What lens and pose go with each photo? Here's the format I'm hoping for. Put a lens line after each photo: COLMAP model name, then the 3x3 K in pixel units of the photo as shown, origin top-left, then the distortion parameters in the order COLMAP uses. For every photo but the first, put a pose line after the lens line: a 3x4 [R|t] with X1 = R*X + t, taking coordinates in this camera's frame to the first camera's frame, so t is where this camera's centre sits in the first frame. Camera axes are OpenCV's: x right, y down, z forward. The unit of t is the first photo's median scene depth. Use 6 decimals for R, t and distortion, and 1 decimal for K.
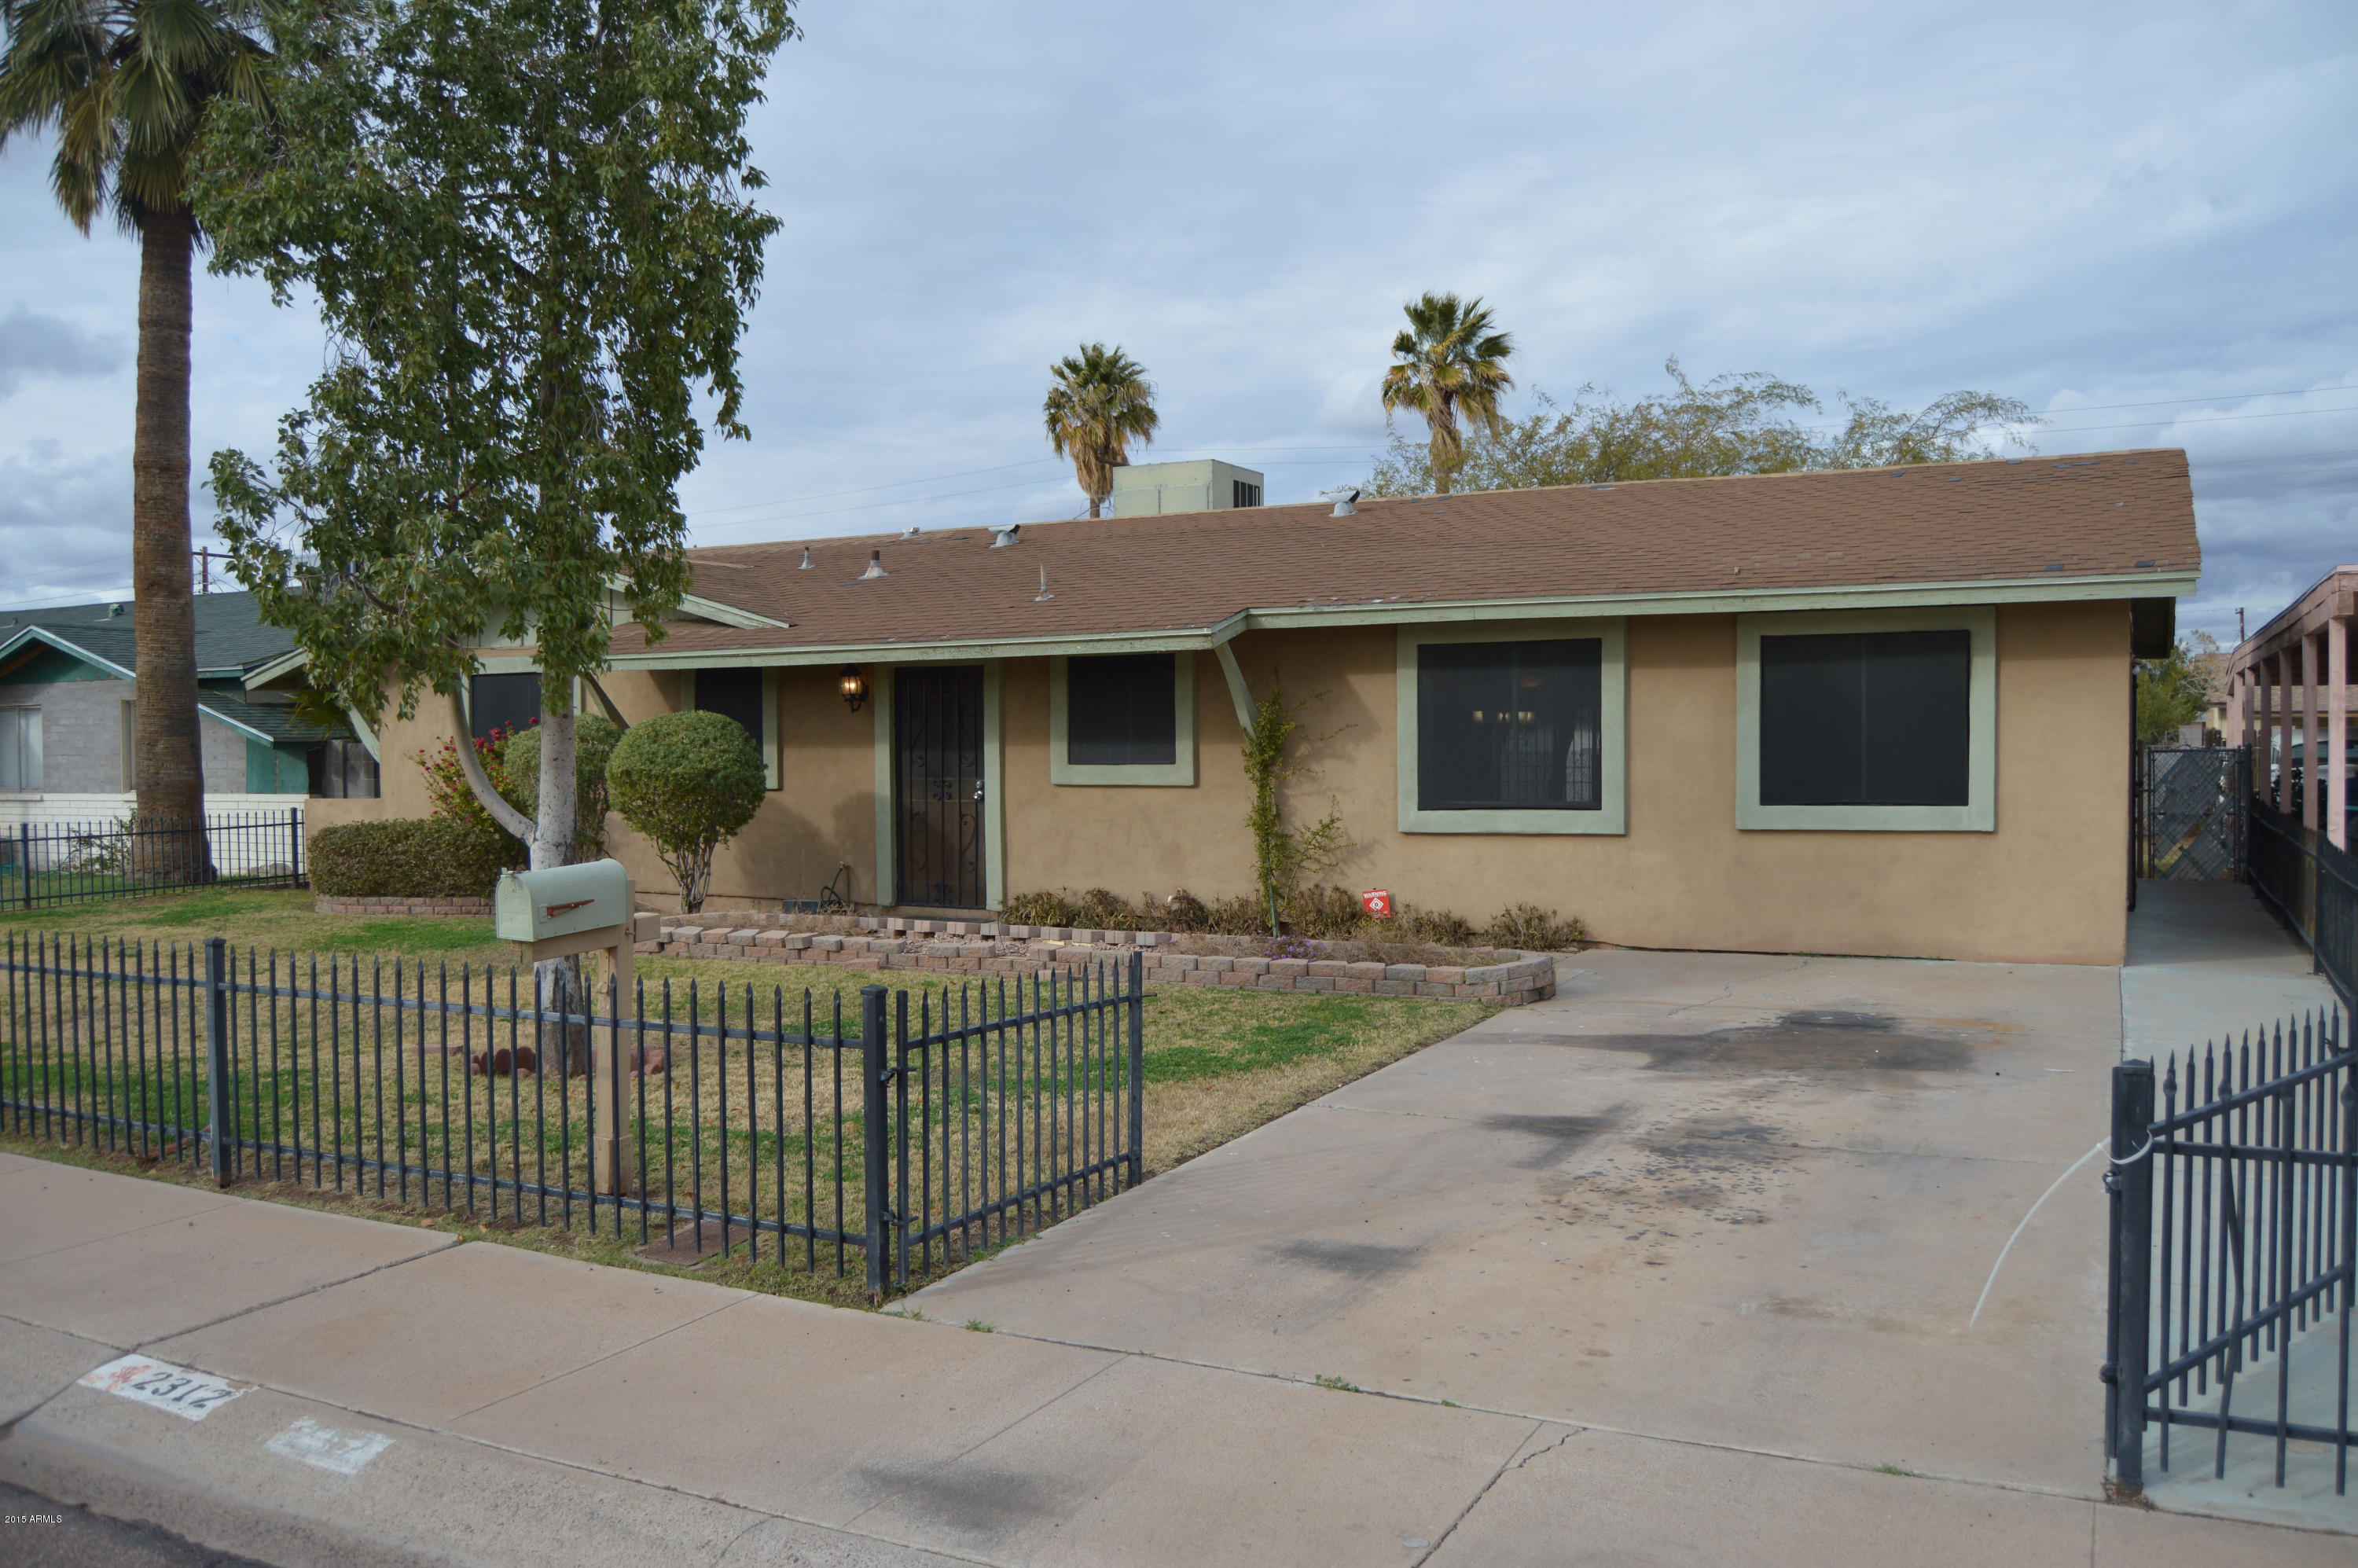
lens RADIAL K [[1877.9, 0, 1197.5], [0, 1877.9, 775.0], [0, 0, 1]] dist [-0.103379, 0.032614]
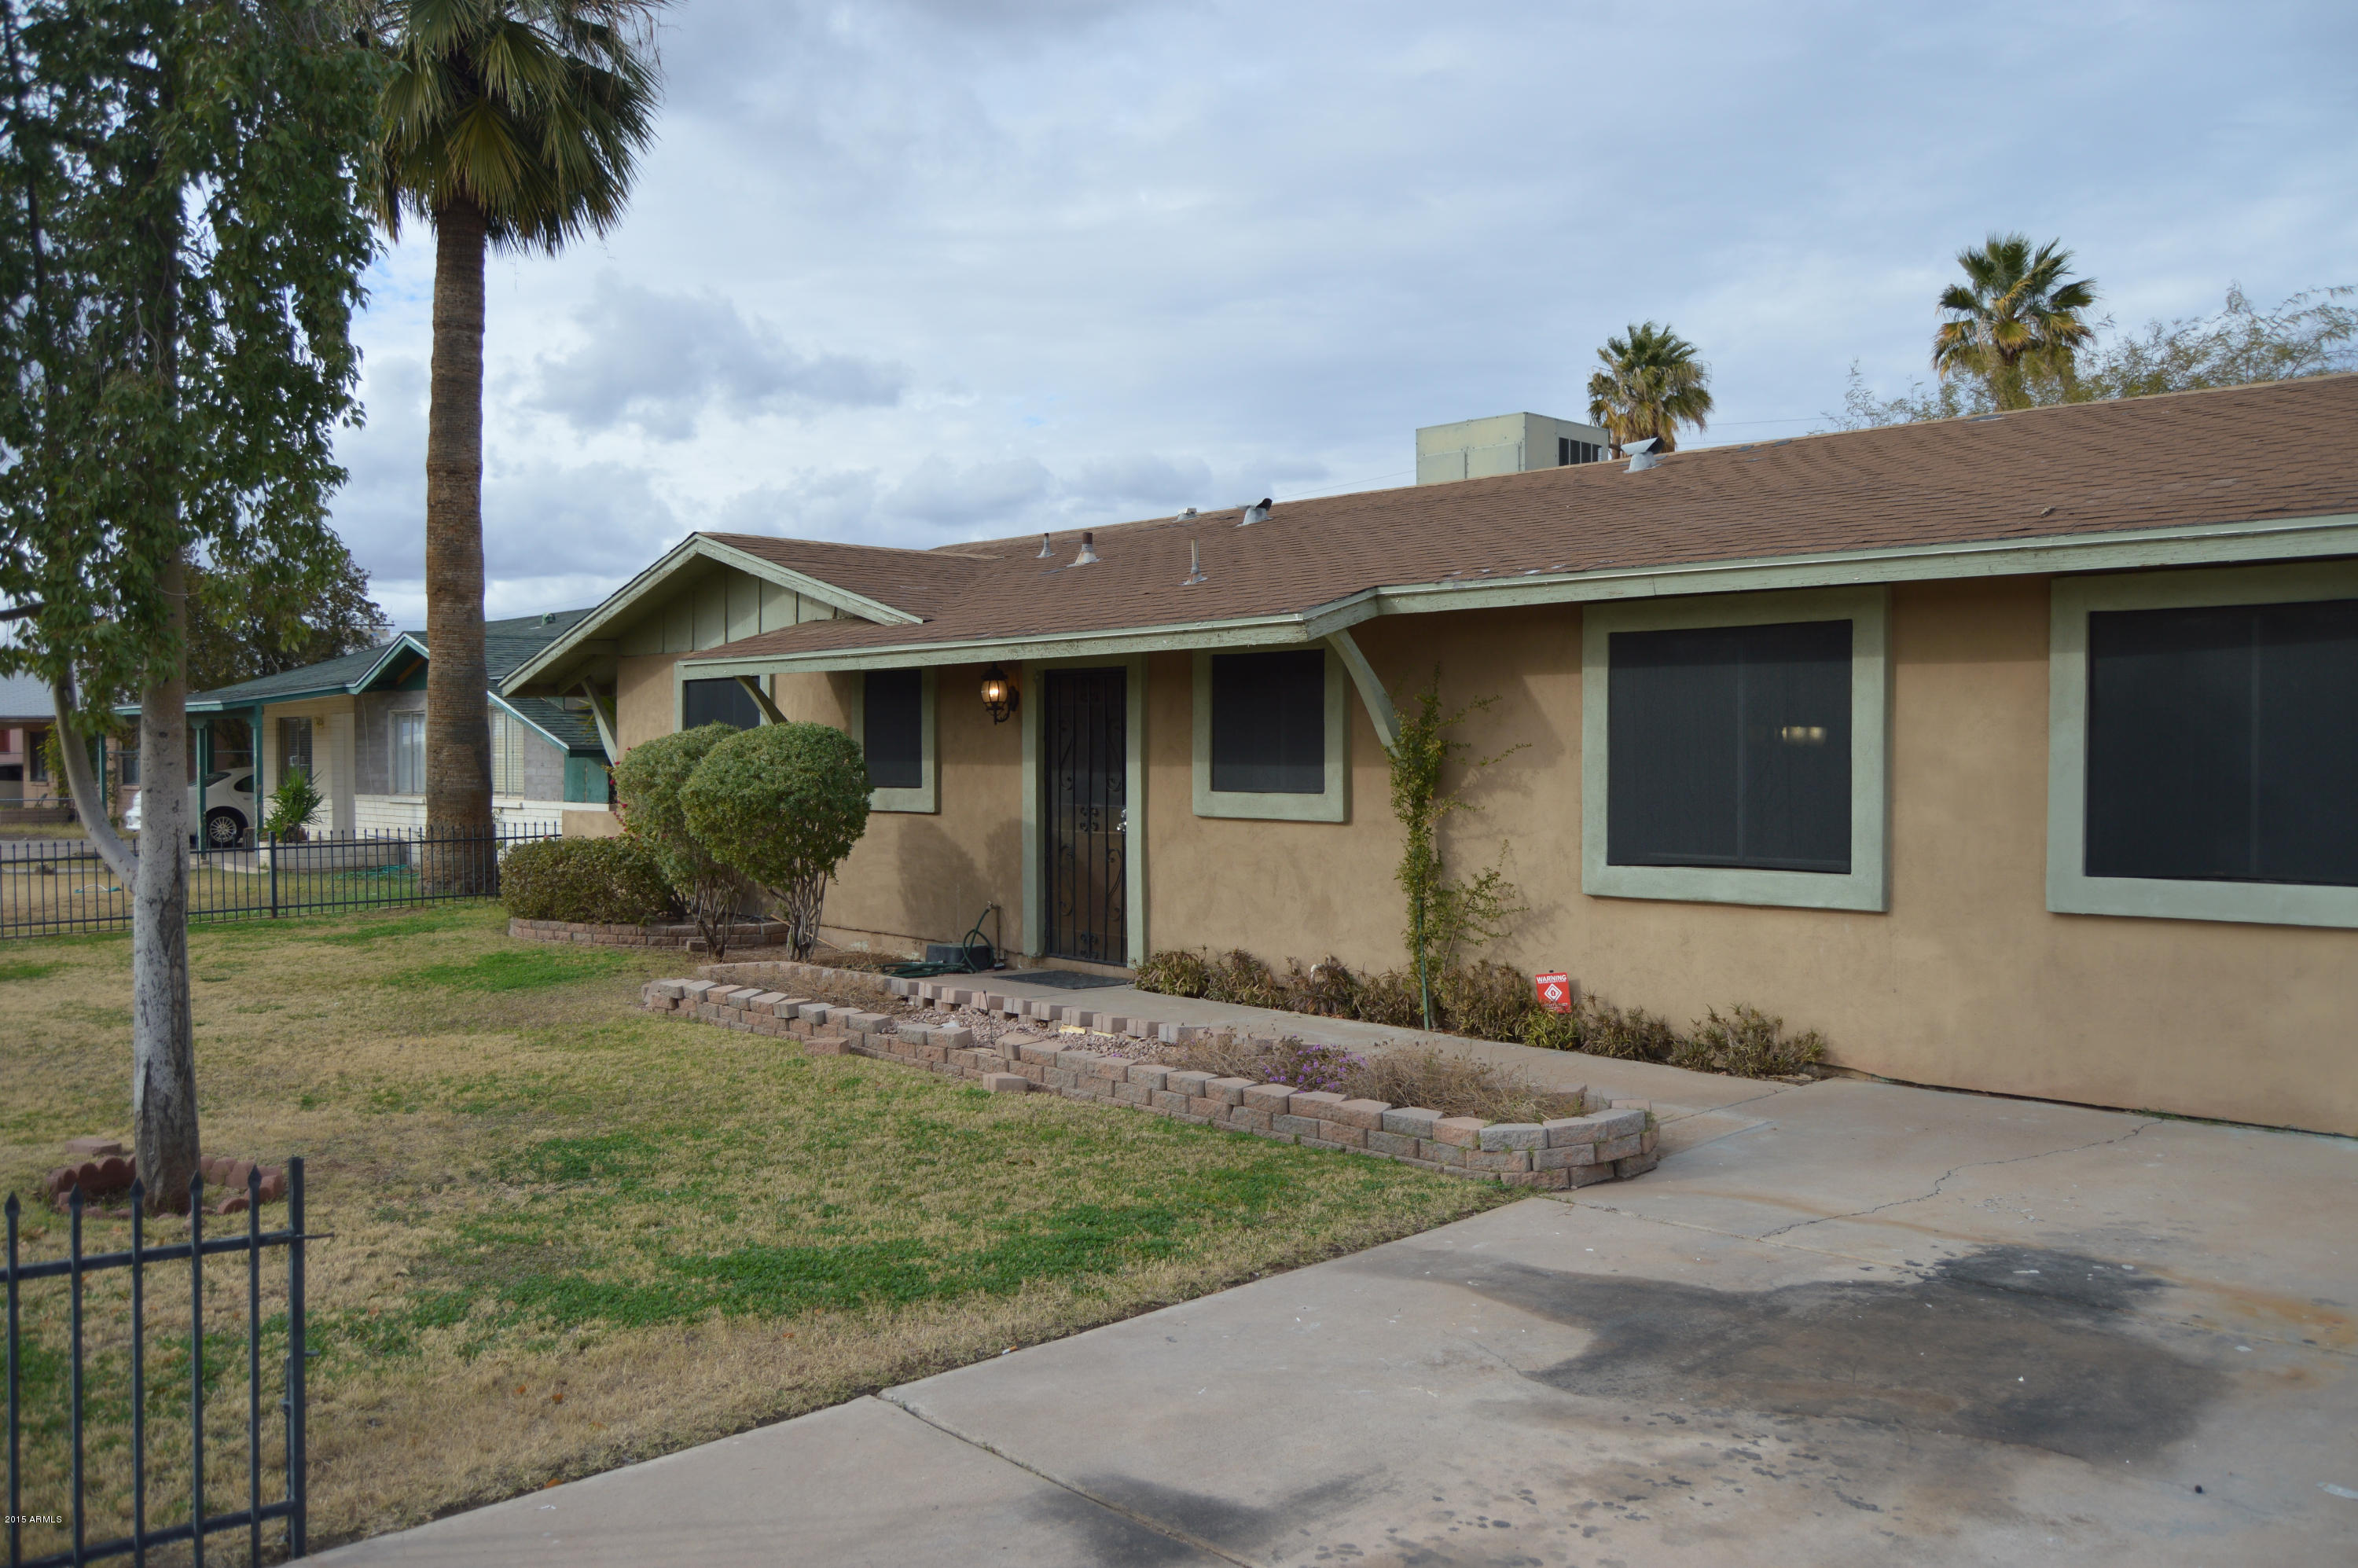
lens RADIAL K [[1877.9, 0, 1177.9], [0, 1877.9, 785.9], [0, 0, 1]] dist [-0.103379, 0.032614]
pose [[0.943295, 0.013980, -0.331661, 0.180019], [-0.013042, 0.999902, 0.005052, -0.011475], [0.331699, -0.000440, 0.943385, 0.249597]]
